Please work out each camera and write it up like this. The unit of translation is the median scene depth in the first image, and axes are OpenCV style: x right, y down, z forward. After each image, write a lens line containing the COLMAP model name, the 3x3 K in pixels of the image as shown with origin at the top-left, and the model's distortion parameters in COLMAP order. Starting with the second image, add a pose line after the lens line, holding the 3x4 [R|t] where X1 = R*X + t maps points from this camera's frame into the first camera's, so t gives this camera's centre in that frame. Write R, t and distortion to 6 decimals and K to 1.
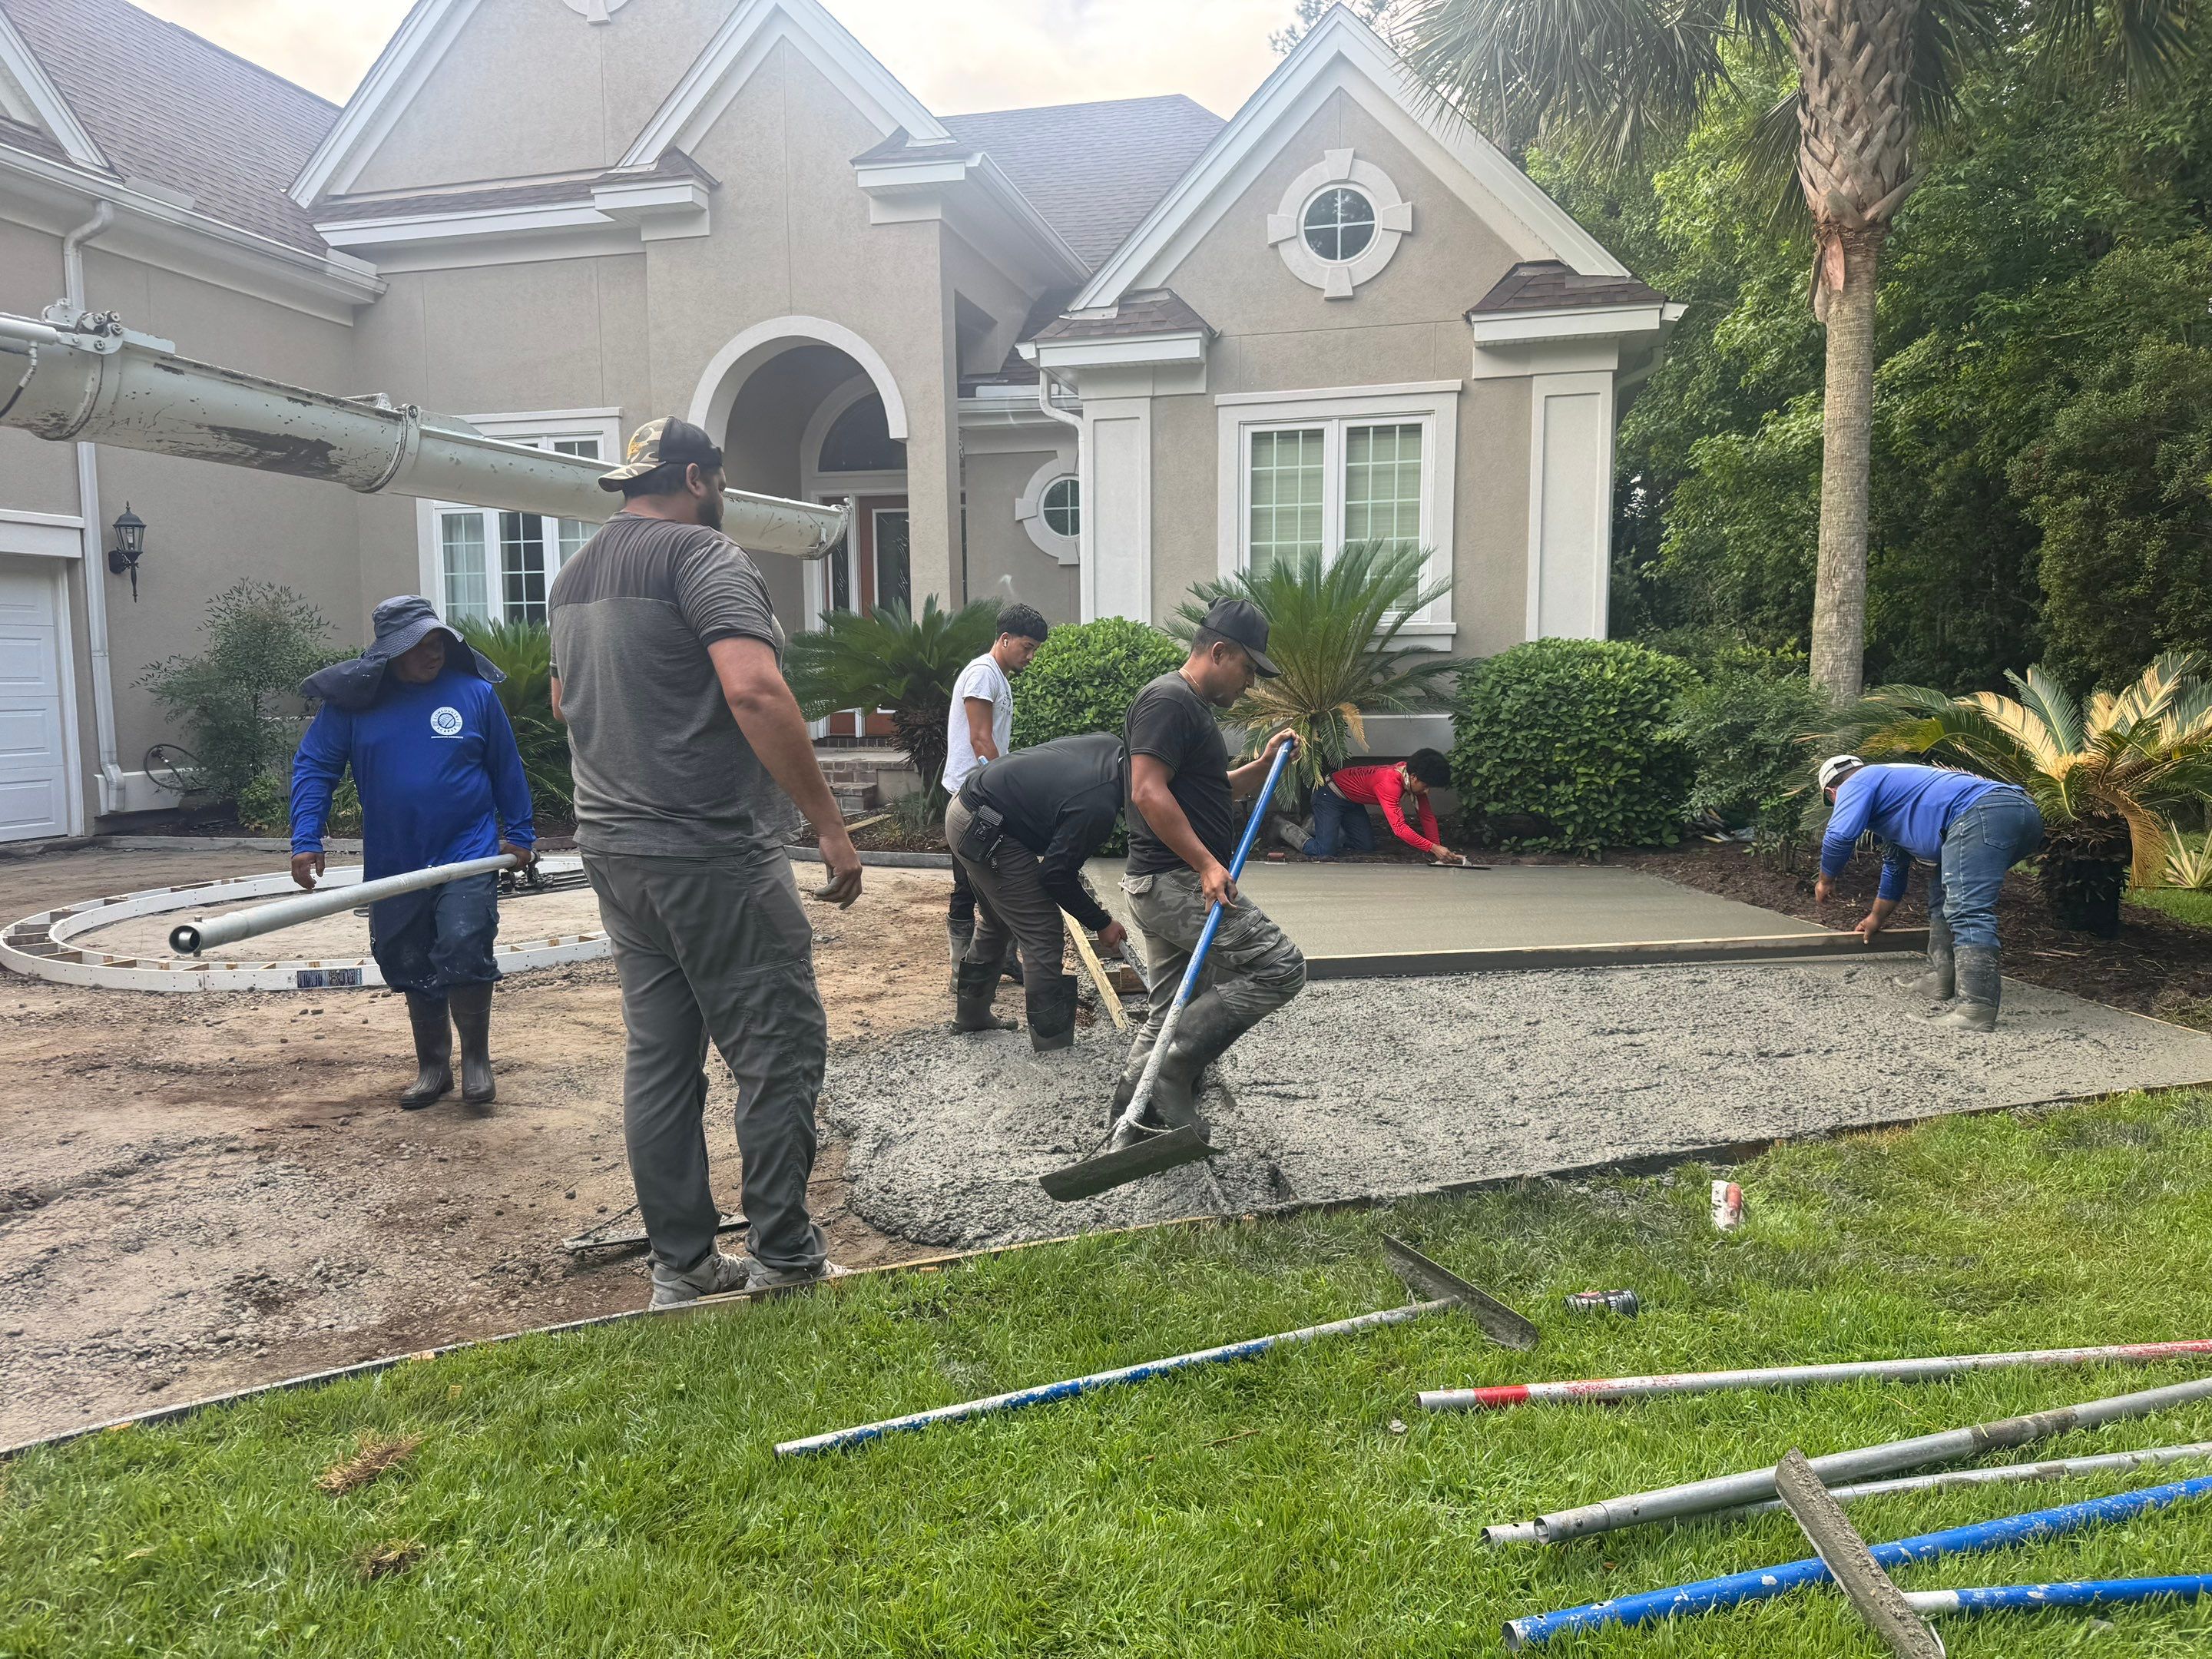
lens RADIAL K [[1543.2, 0, 1106.0], [0, 1543.2, 829.5], [0, 0, 1]] dist [0.119567, -0.152624]
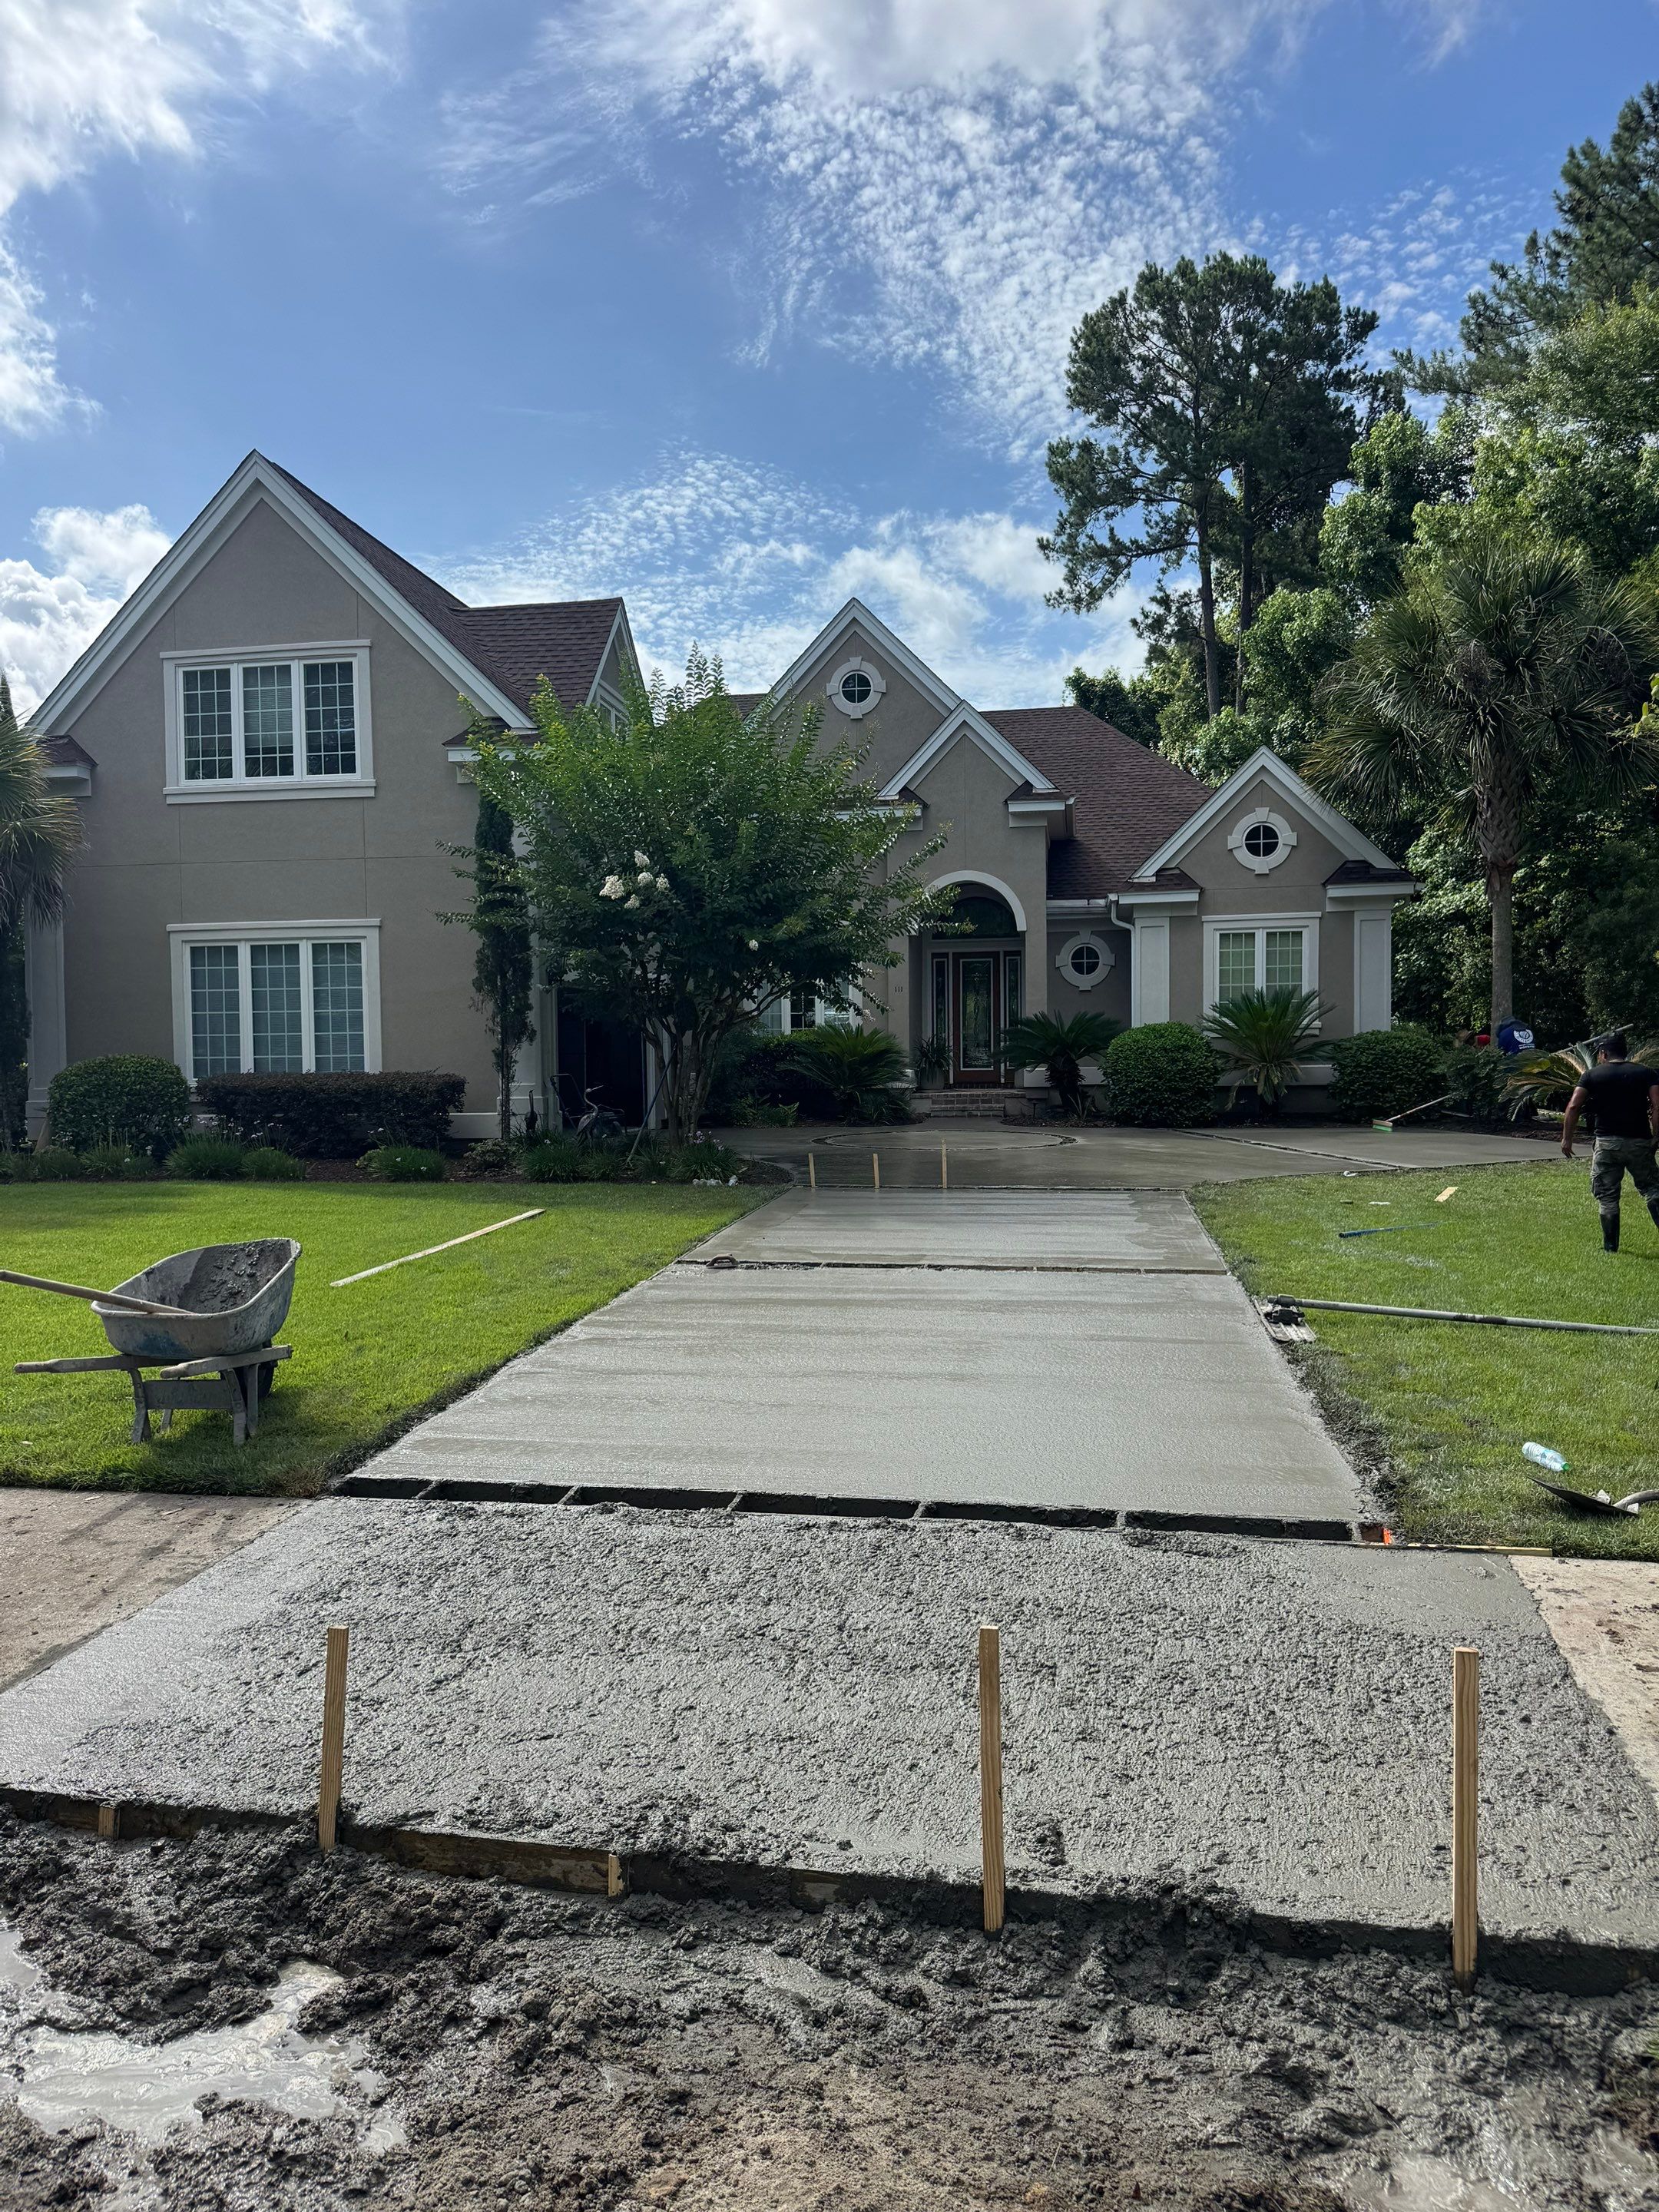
lens RADIAL K [[1619.6, 0, 860.4], [0, 1619.6, 1081.4], [0, 0, 1]] dist [0.163880, -0.097624]
pose [[0.994676, -0.007041, 0.102814, -0.921566], [0.015584, 0.996468, -0.082520, 0.180169], [-0.101869, 0.083683, 0.991272, -1.691841]]
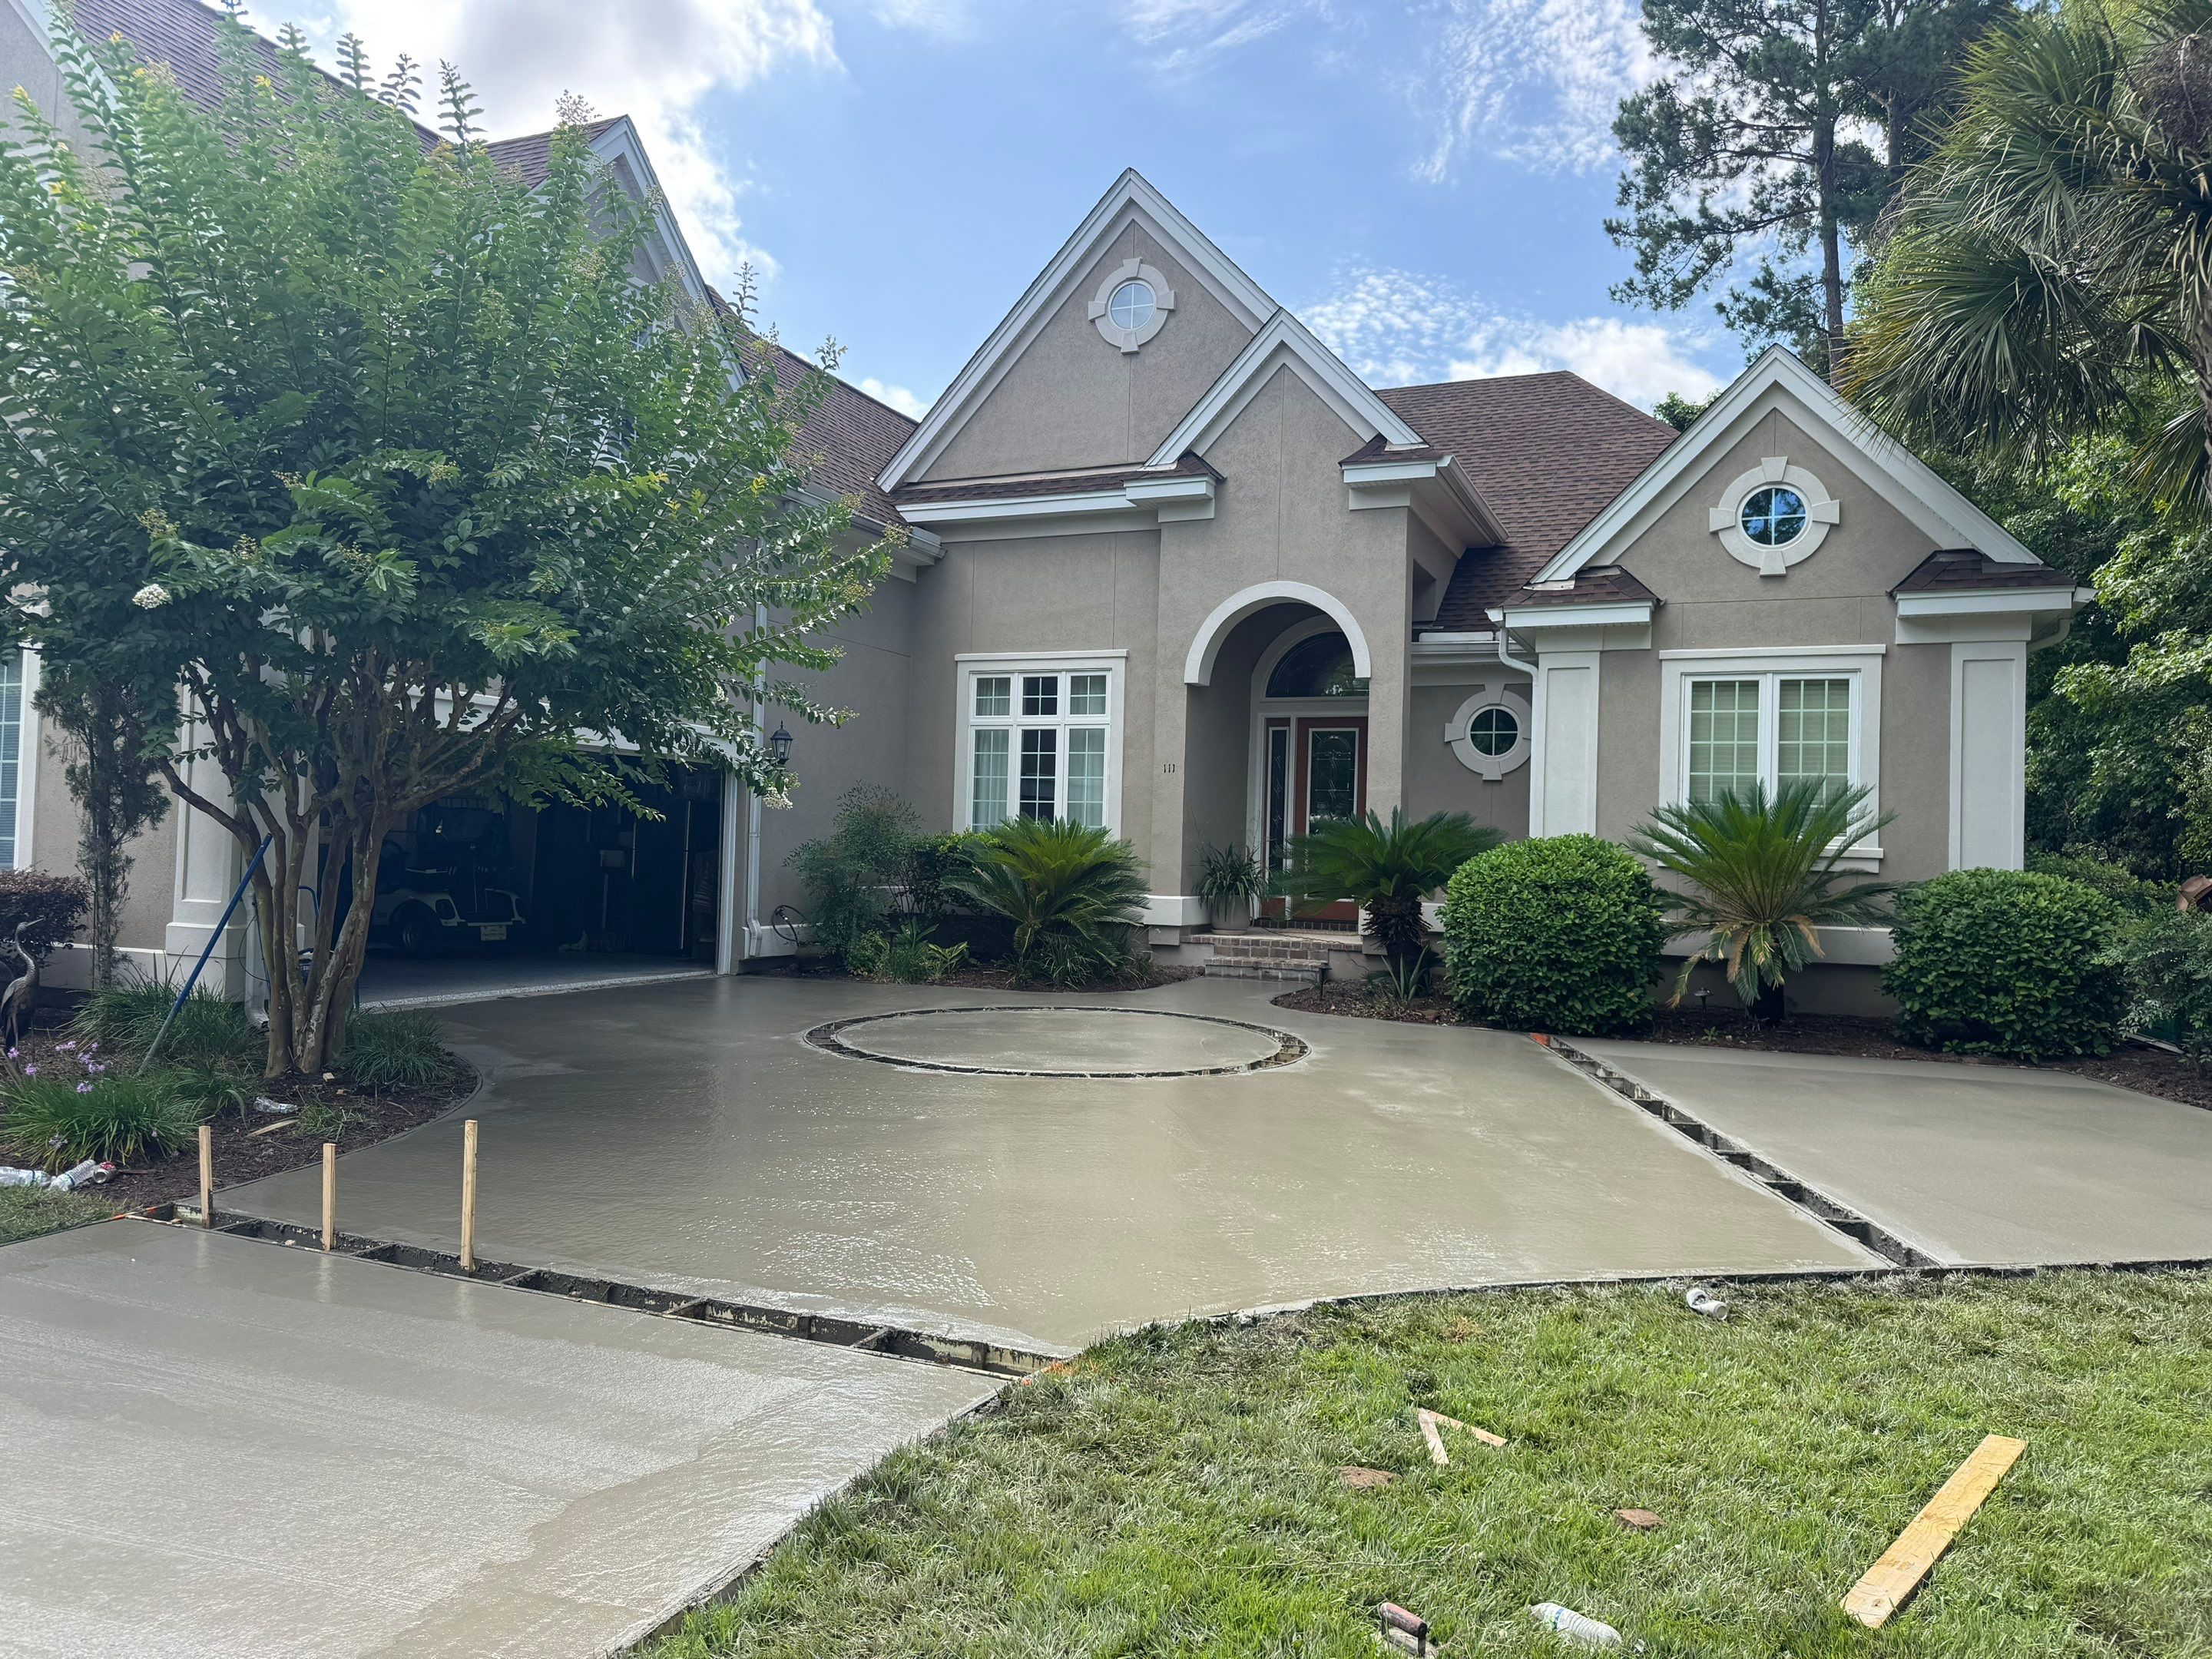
lens RADIAL K [[1543.2, 0, 1106.0], [0, 1543.2, 829.5], [0, 0, 1]] dist [0.119567, -0.152624]
pose [[0.986498, 0.032527, -0.160510, -0.222627], [-0.050154, 0.992991, -0.107024, 0.009143], [0.155903, 0.113629, 0.981215, -0.335246]]
